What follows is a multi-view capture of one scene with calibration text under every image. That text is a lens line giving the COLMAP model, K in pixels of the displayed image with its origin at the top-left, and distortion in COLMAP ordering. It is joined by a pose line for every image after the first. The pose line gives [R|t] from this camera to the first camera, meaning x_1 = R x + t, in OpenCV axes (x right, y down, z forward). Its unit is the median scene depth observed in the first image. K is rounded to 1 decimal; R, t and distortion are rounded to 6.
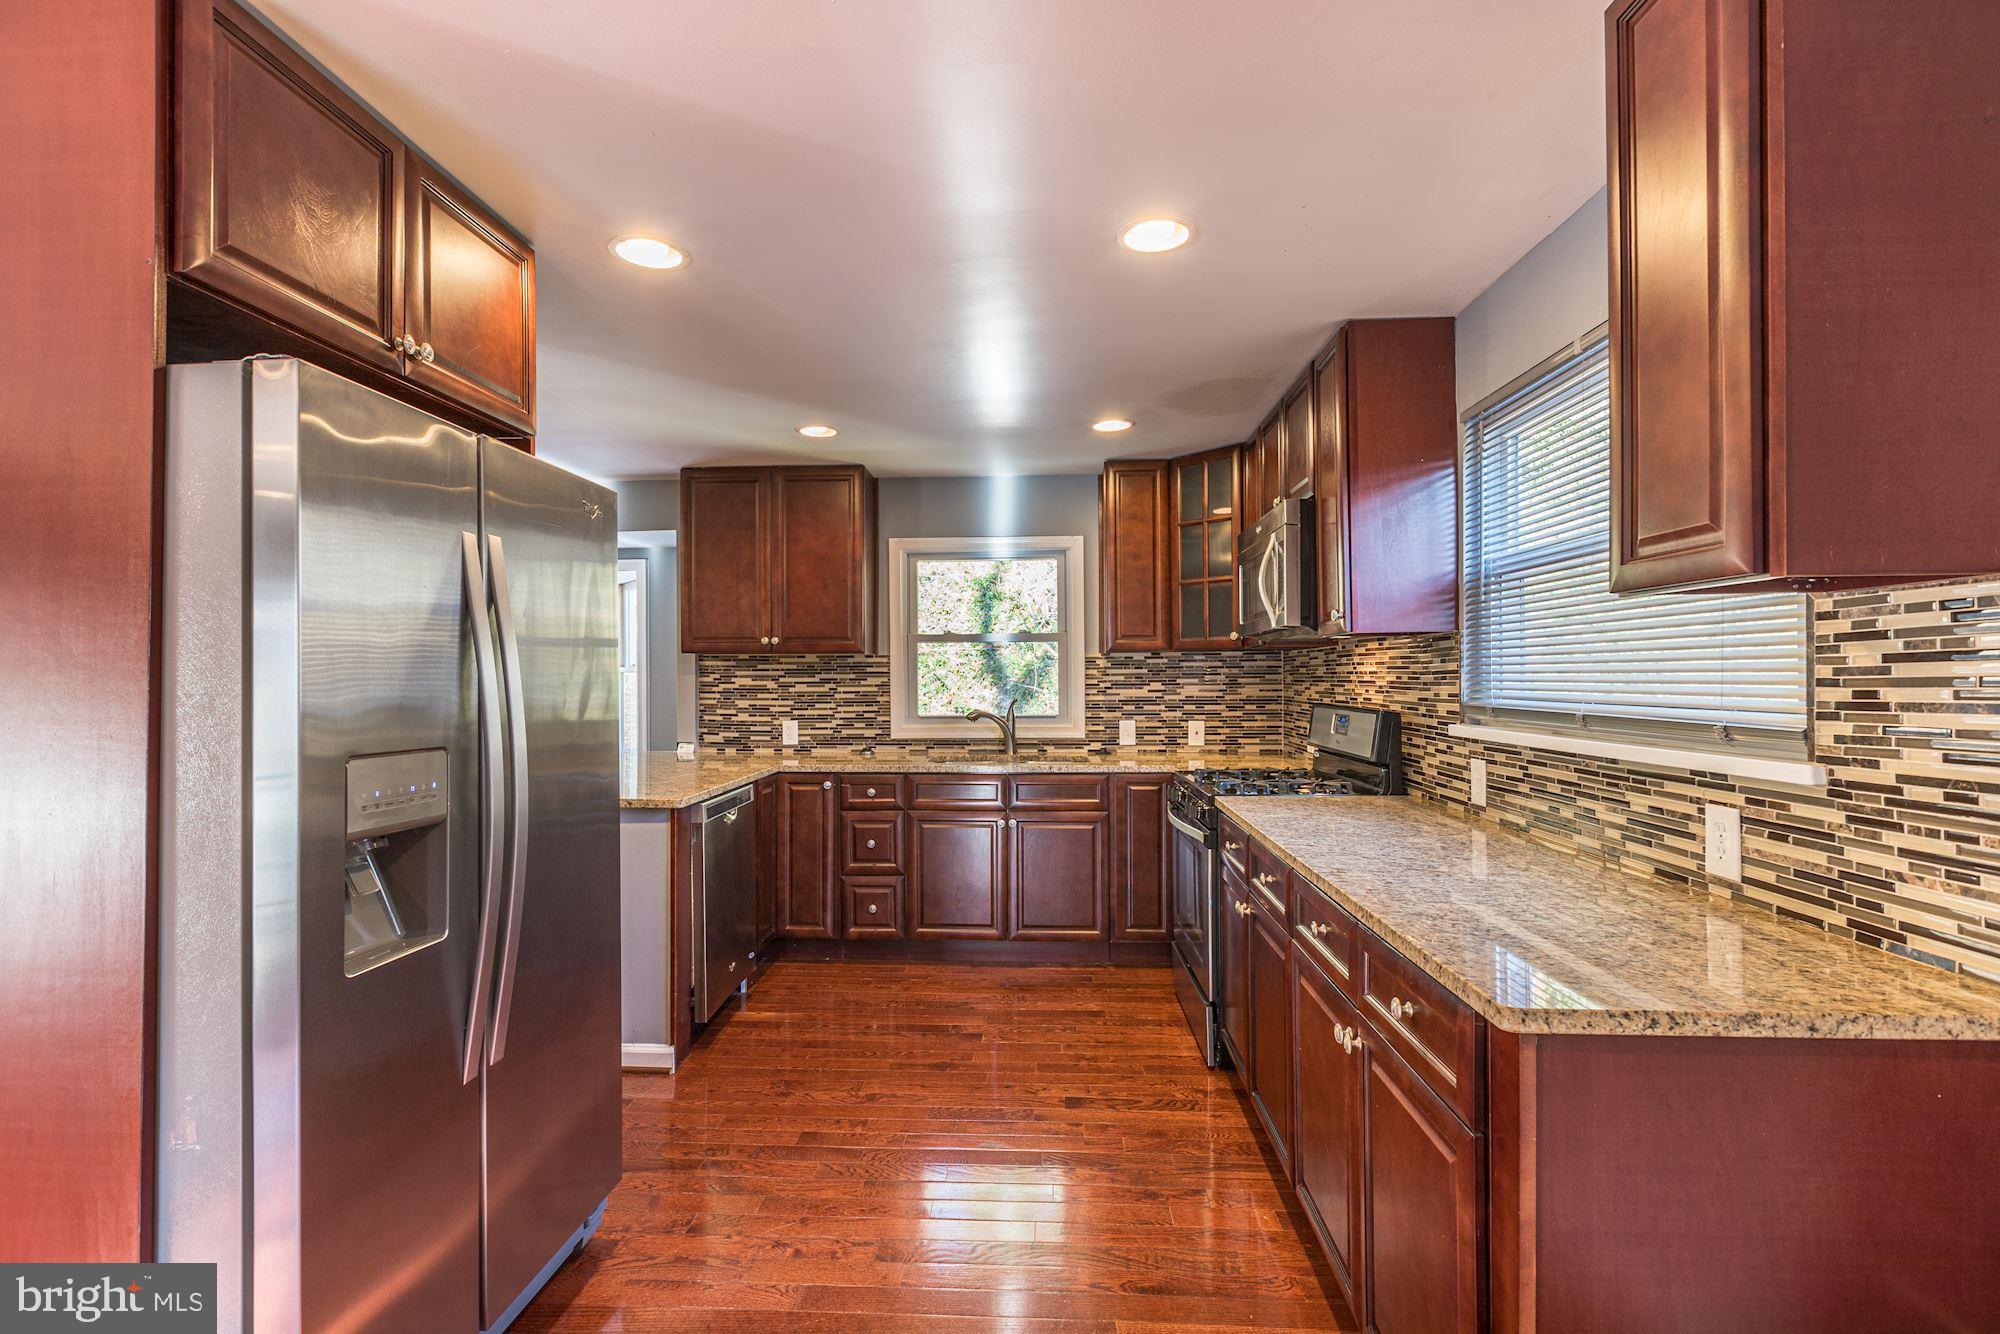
lens RADIAL K [[903.4, 0, 984.8], [0, 903.4, 672.6], [0, 0, 1]] dist [0.000782, 0.000032]
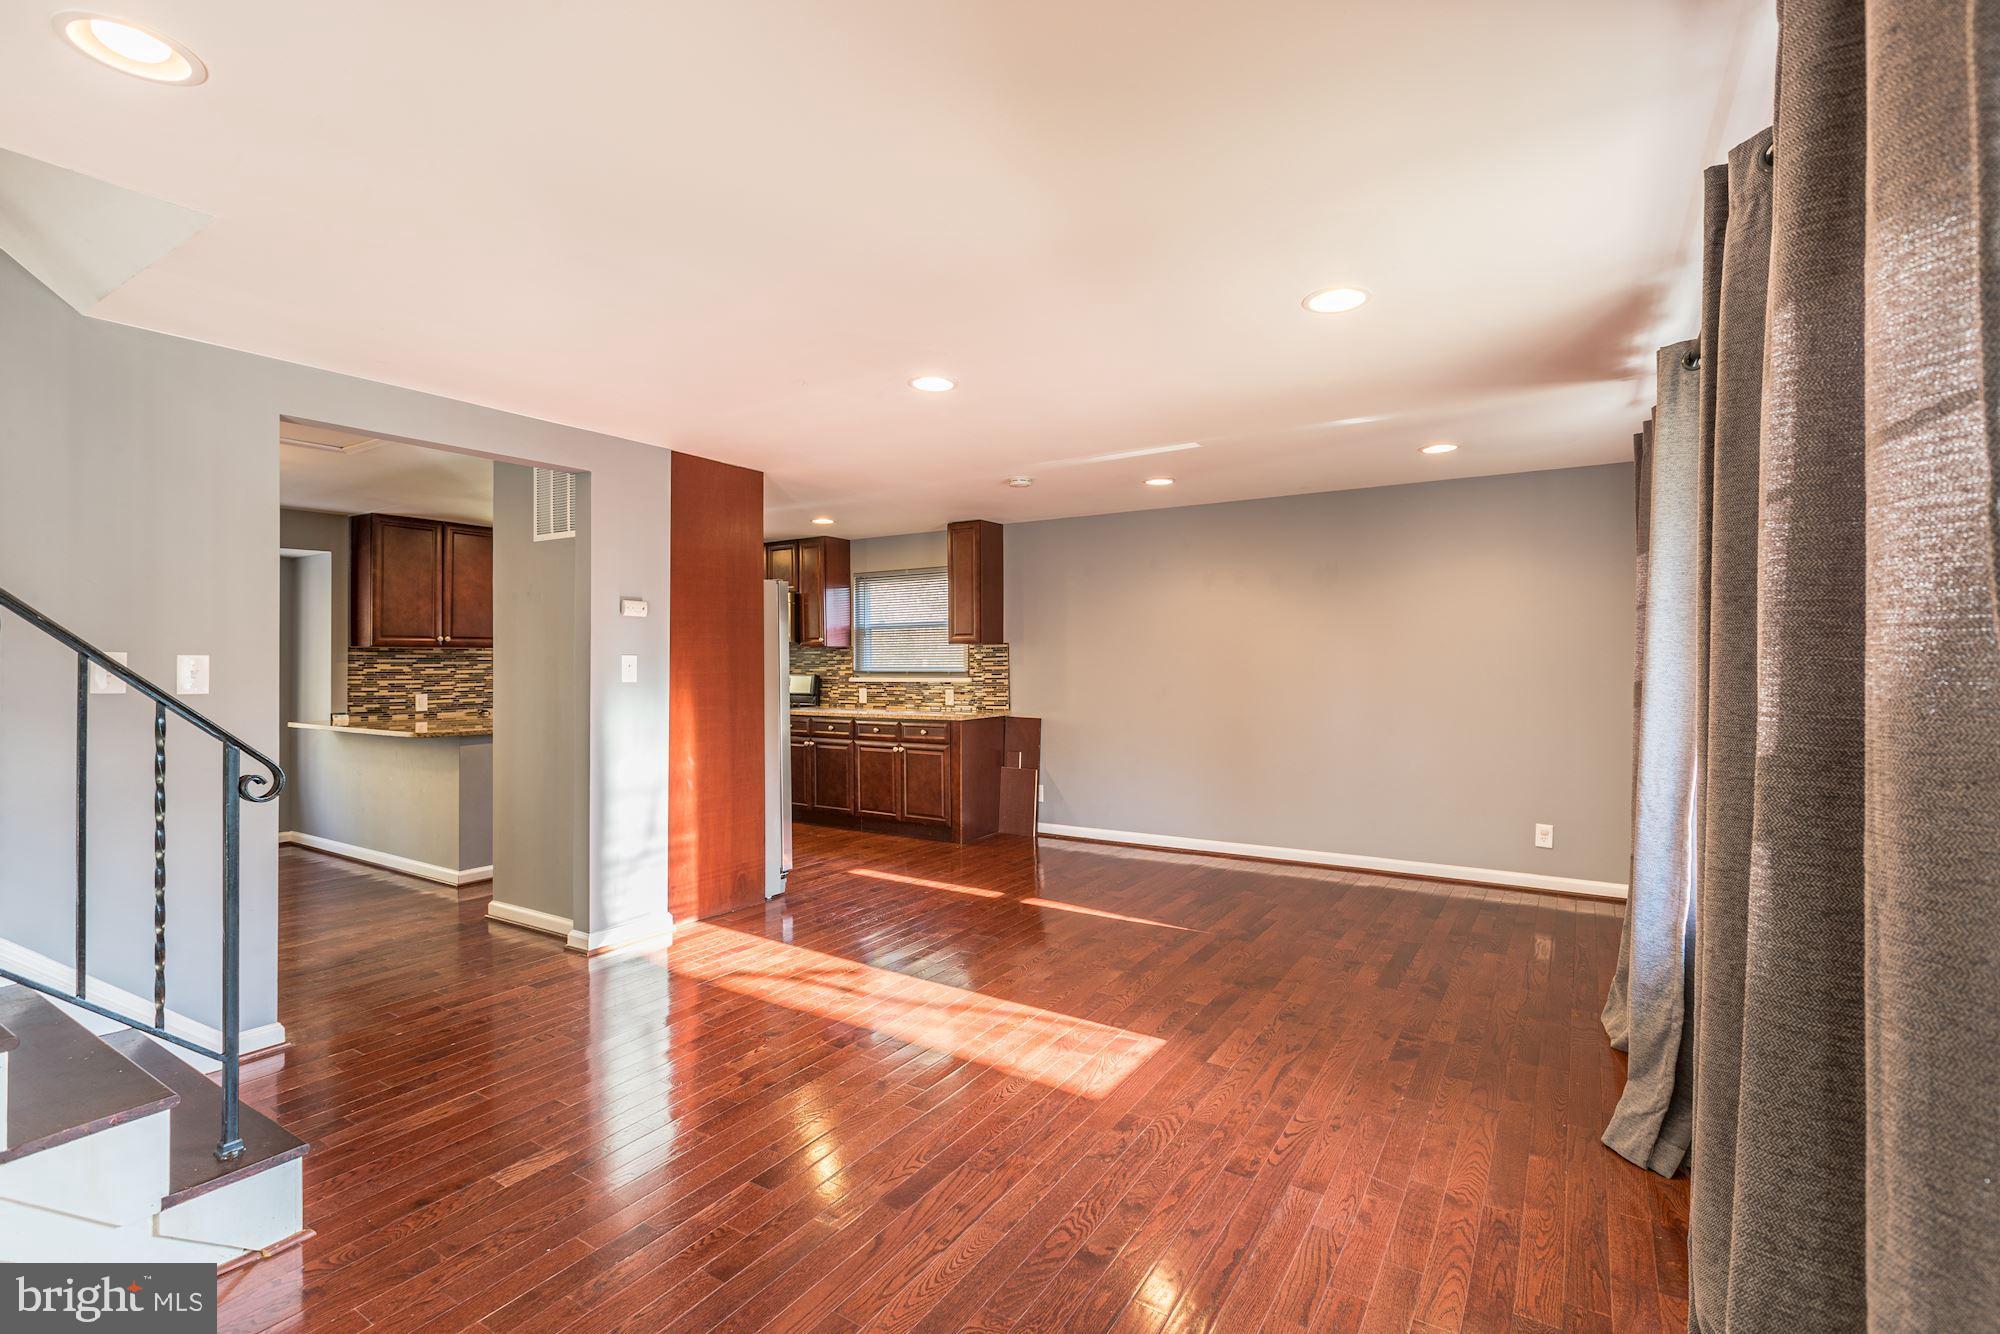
lens RADIAL K [[903.4, 0, 1014.4], [0, 903.4, 663.7], [0, 0, 1]] dist [0.000782, 0.000032]
pose [[0.481102, -0.001531, 0.876663, -1.088240], [0.000714, 0.999999, 0.001354, 0.004357], [-0.876664, -0.000026, 0.481102, -0.539628]]
